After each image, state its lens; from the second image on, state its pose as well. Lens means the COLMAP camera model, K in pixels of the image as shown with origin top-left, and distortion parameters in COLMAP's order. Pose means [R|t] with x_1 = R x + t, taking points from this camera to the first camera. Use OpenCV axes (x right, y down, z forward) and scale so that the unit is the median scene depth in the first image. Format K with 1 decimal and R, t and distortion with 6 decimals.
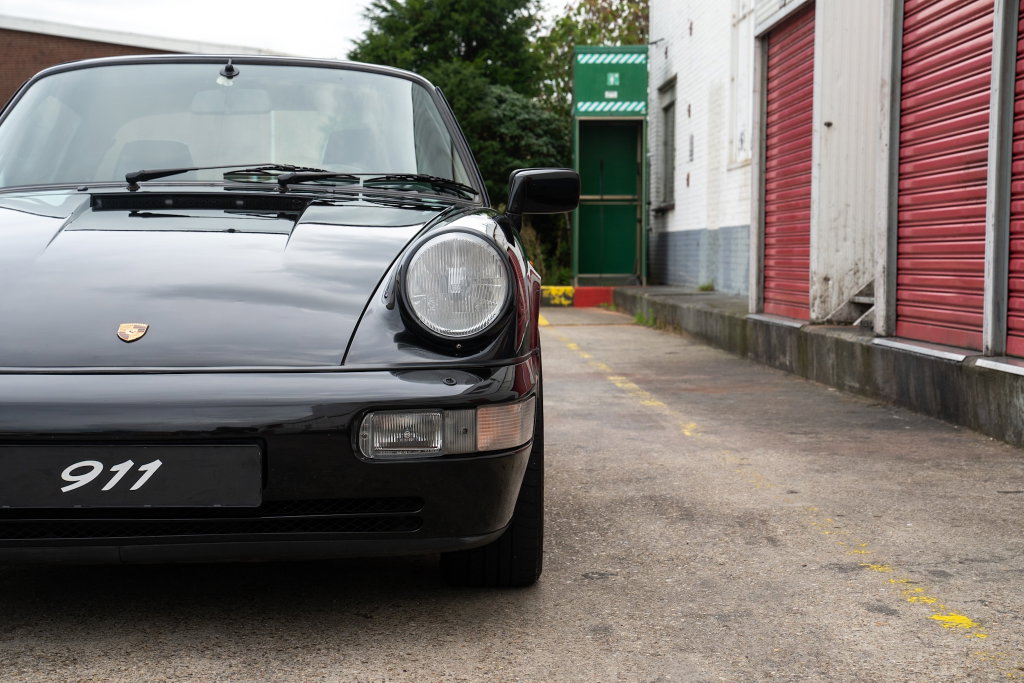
lens RADIAL K [[1898.2, 0, 490.7], [0, 1898.2, 349.9], [0, 0, 1]] dist [0.325056, 0.000000]
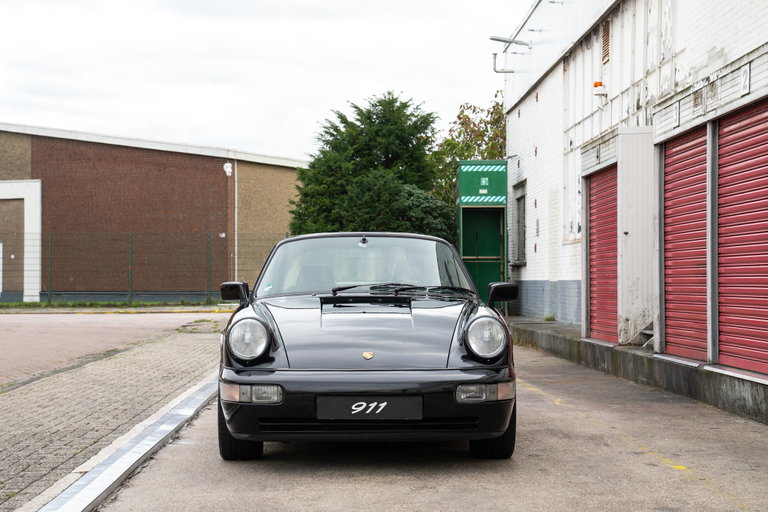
lens RADIAL K [[1439.0, 0, 372.0], [0, 1439.0, 259.9], [0, 0, 1]] dist [0.346710, 0.000000]
pose [[0.999994, -0.003332, -0.000288, -0.068800], [0.003305, 0.997701, -0.067687, -0.002372], [0.000513, 0.067686, 0.997707, -0.395757]]
